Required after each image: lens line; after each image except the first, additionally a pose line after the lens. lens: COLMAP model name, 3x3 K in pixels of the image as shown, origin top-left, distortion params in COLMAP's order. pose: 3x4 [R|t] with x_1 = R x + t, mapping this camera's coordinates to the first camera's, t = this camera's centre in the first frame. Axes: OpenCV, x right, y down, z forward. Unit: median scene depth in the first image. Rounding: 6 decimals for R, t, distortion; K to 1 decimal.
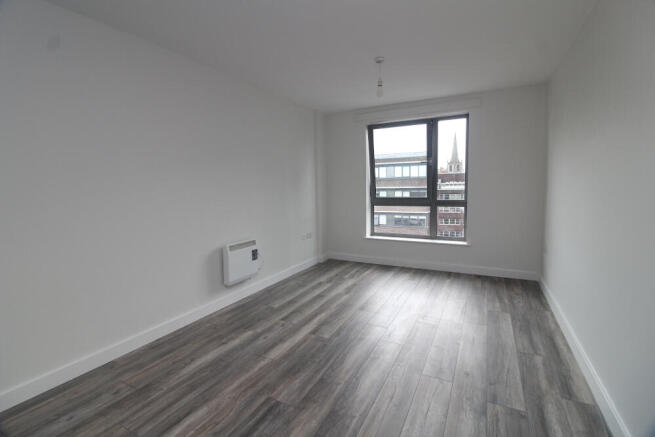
lens RADIAL K [[307.3, 0, 329.6], [0, 307.3, 210.9], [0, 0, 1]] dist [-0.000924, -0.001039]
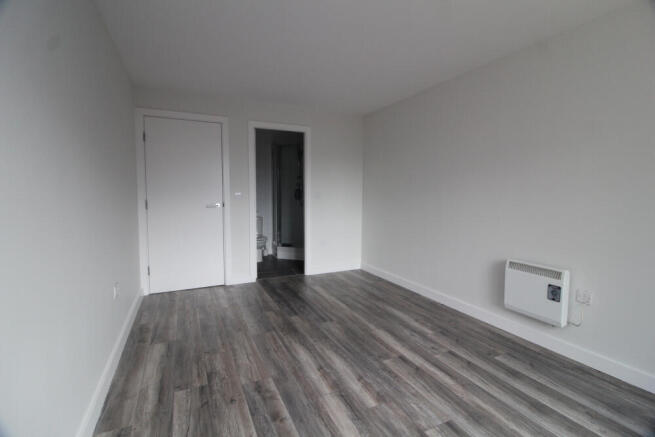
lens RADIAL K [[307.3, 0, 329.6], [0, 307.3, 210.9], [0, 0, 1]] dist [-0.000924, -0.001039]
pose [[-0.604955, 0.060135, -0.793985, 0.737367], [-0.061640, 0.990615, 0.121993, -0.108473], [0.793870, 0.122741, -0.595571, 1.307929]]
